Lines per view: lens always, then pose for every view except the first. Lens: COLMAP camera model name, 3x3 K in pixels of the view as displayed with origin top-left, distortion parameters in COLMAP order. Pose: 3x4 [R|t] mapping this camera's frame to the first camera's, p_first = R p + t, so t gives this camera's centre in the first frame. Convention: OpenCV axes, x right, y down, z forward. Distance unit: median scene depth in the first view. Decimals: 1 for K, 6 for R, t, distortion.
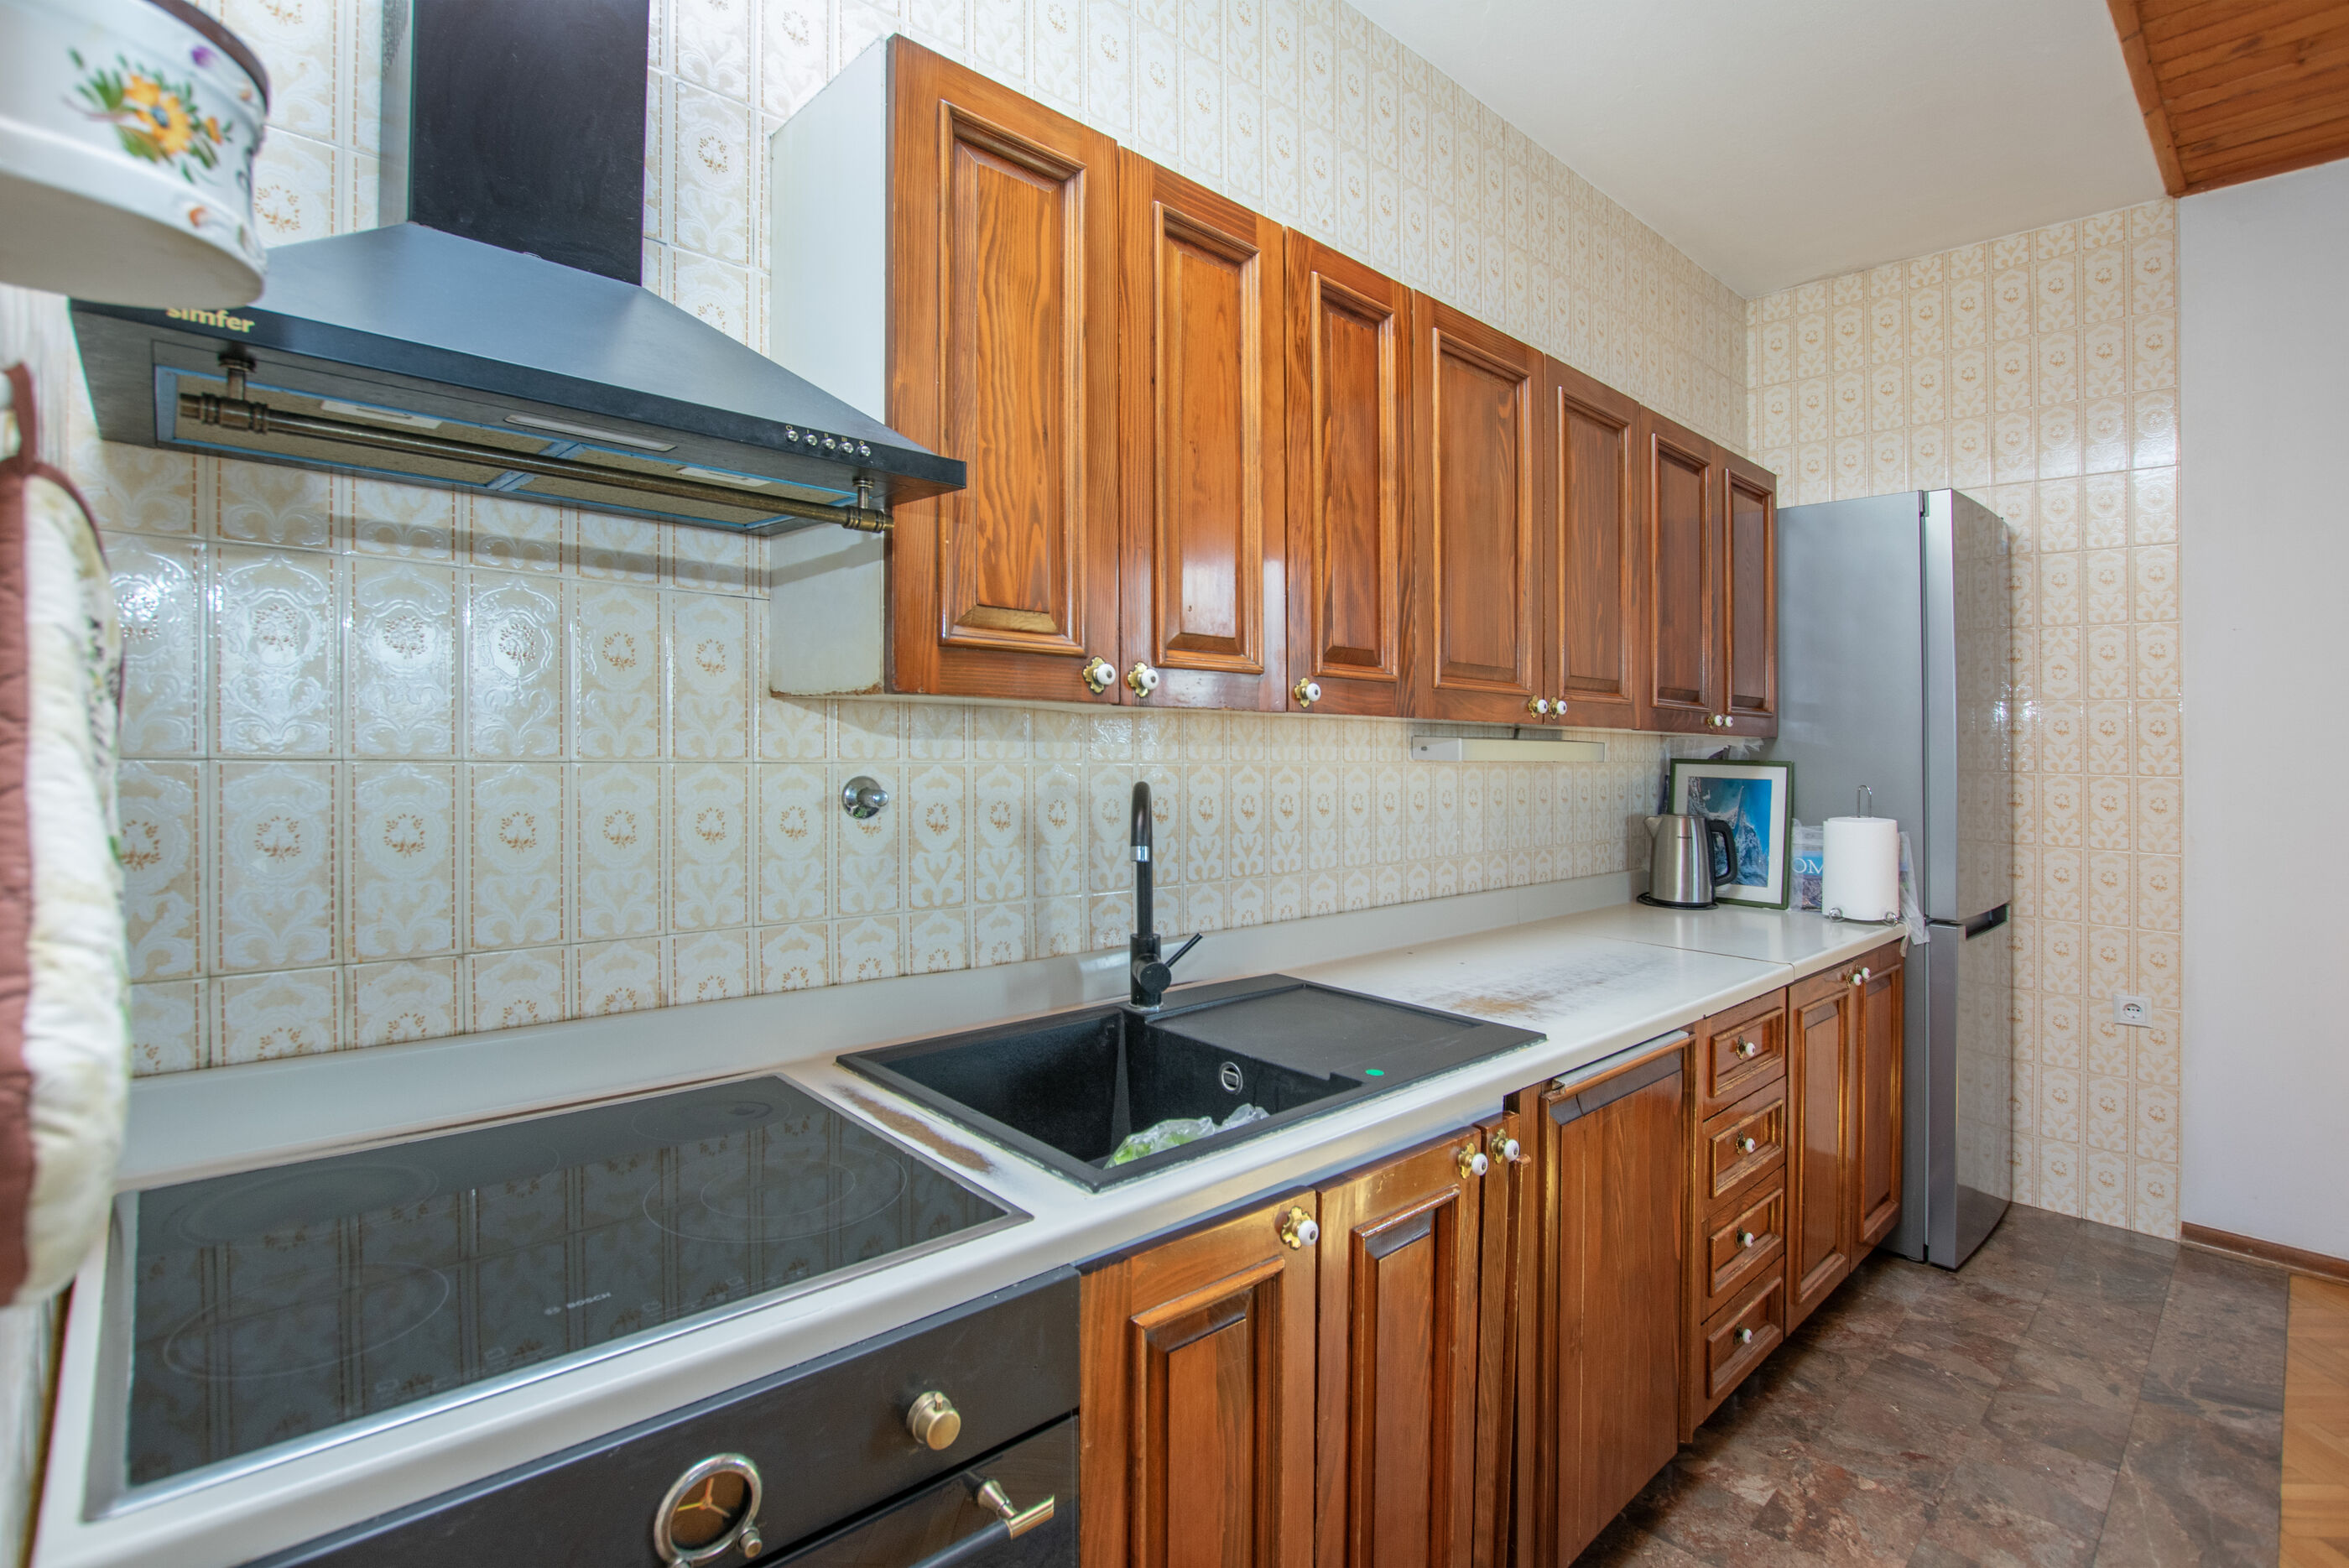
lens RADIAL K [[1110.7, 0, 1269.8], [0, 1110.7, 756.3], [0, 0, 1]] dist [-0.000987, -0.000357]
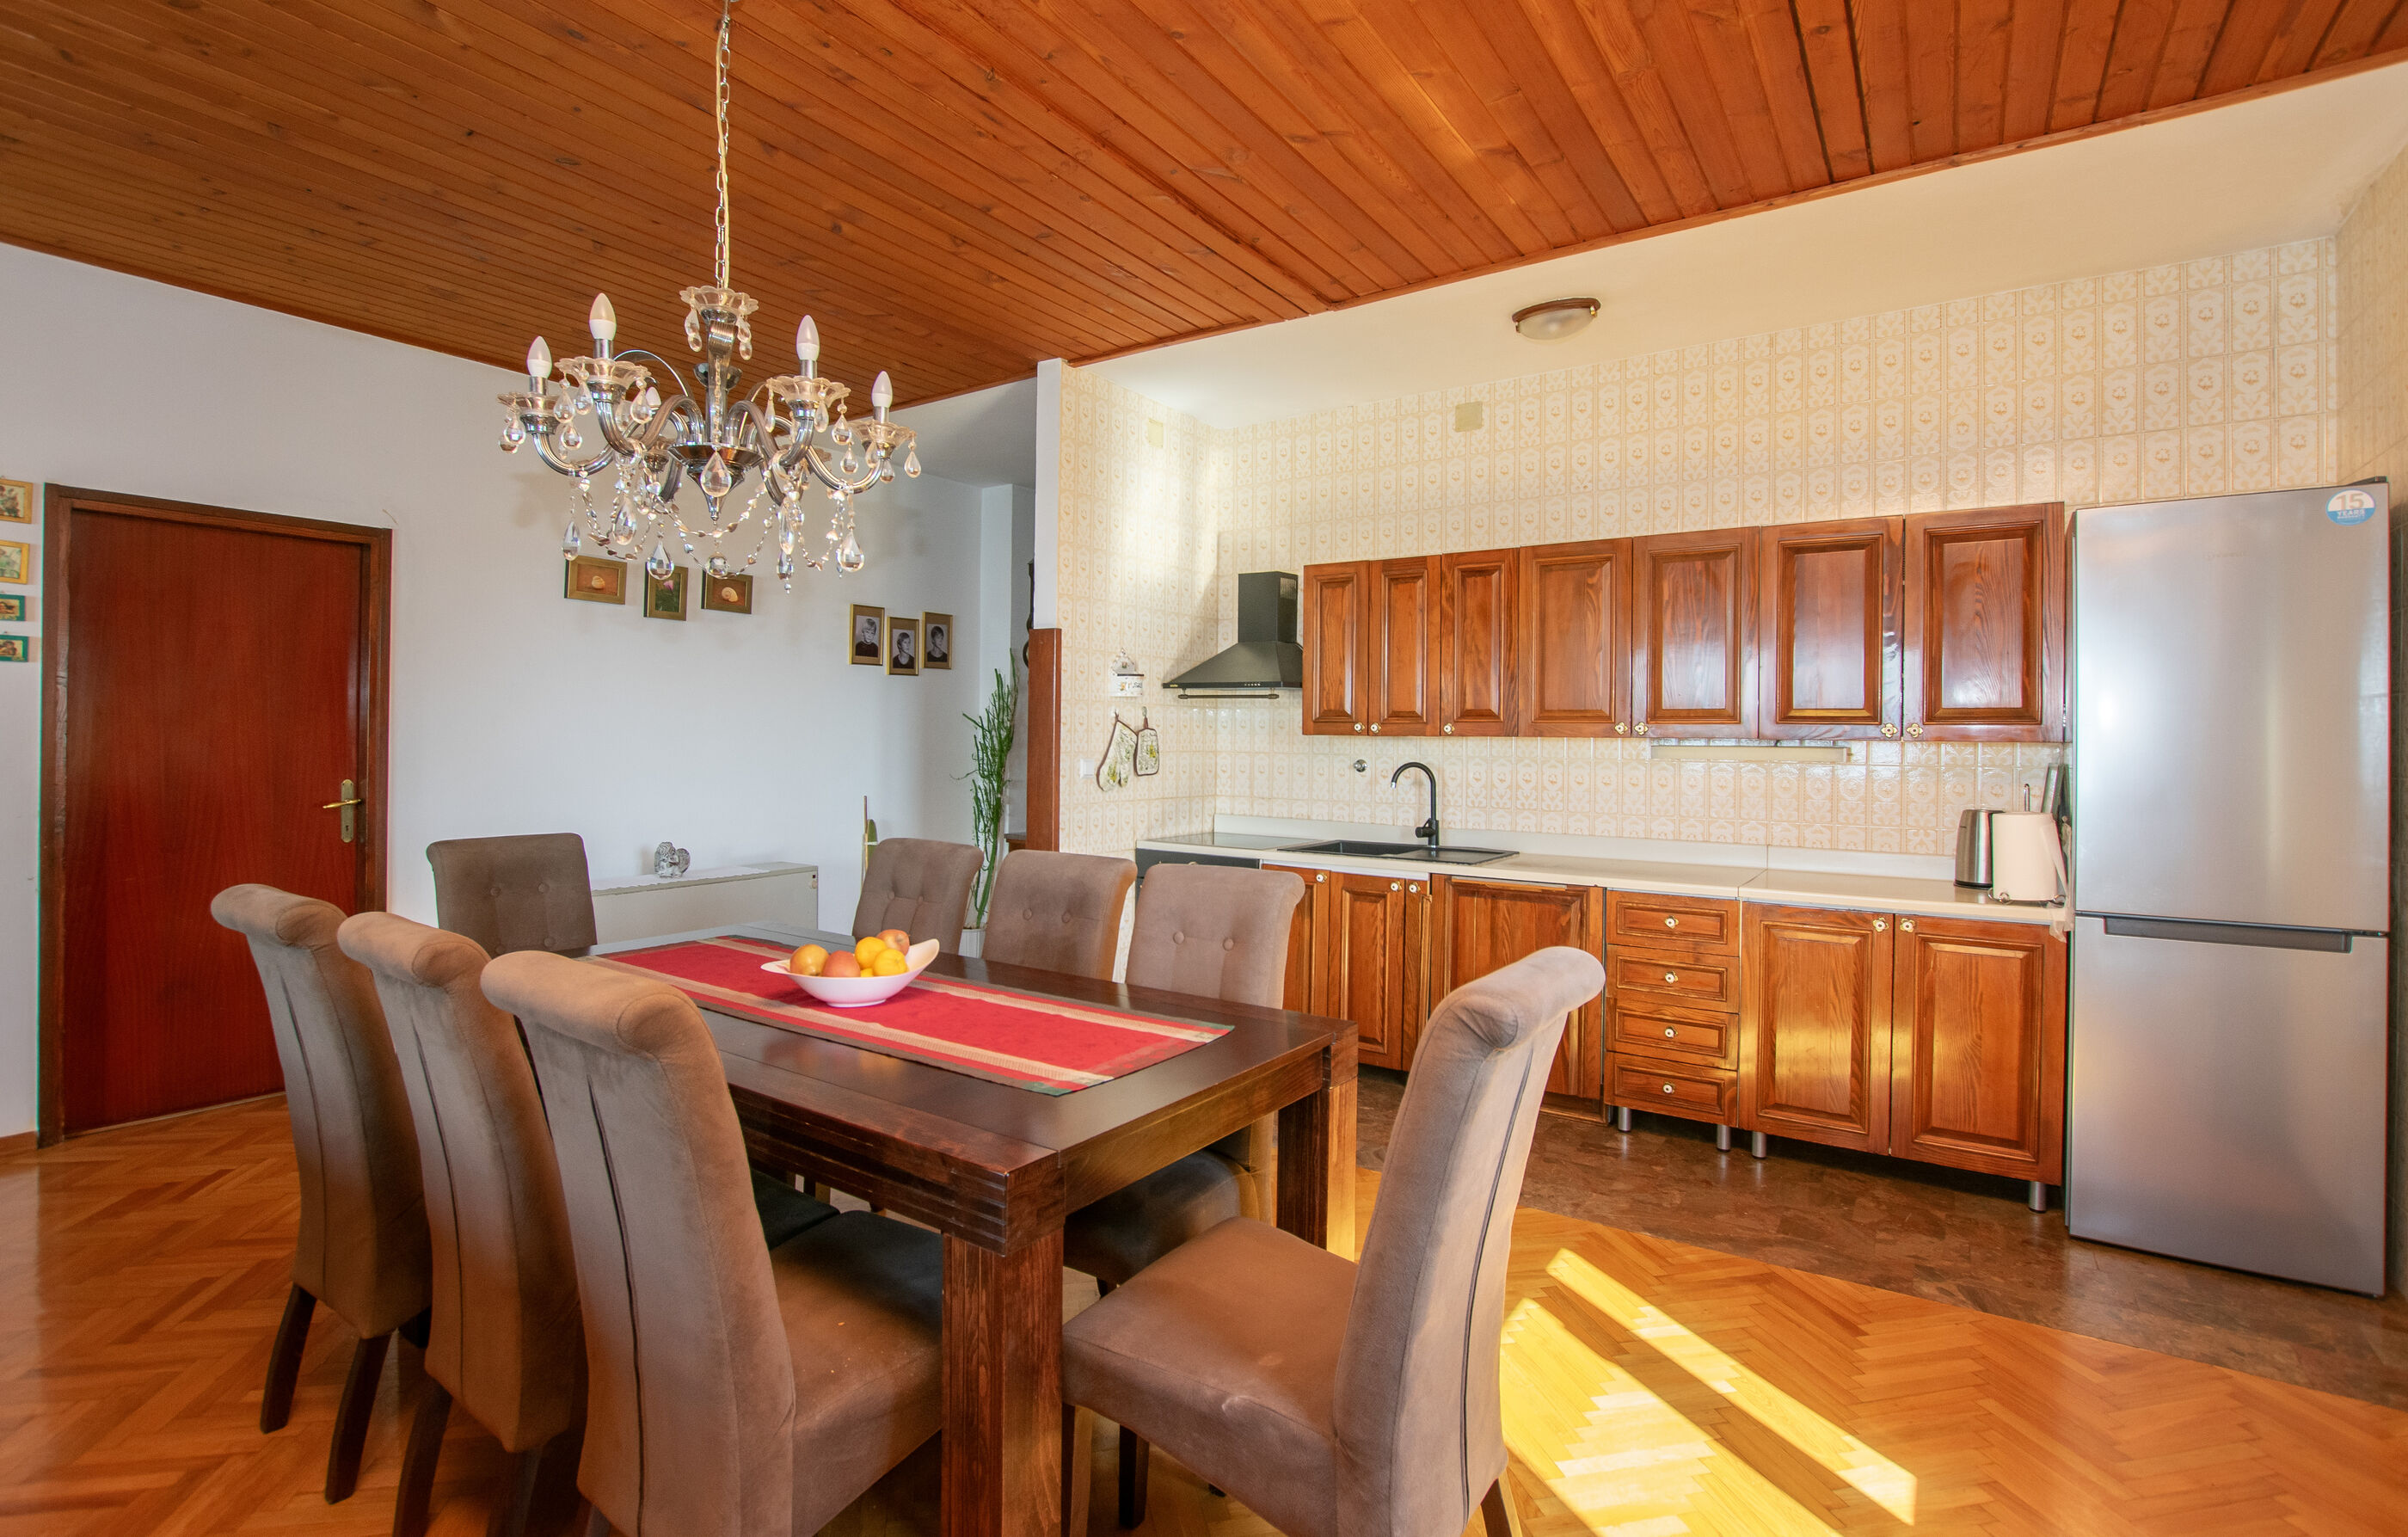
lens RADIAL K [[1171.7, 0, 1198.9], [0, 1171.7, 756.4], [0, 0, 1]] dist [-0.003930, 0.000086]
pose [[0.183835, 0.001074, -0.982957, 2.557626], [-0.017185, 0.999850, -0.002122, 0.022363], [0.982807, 0.017282, 0.183826, -0.078546]]
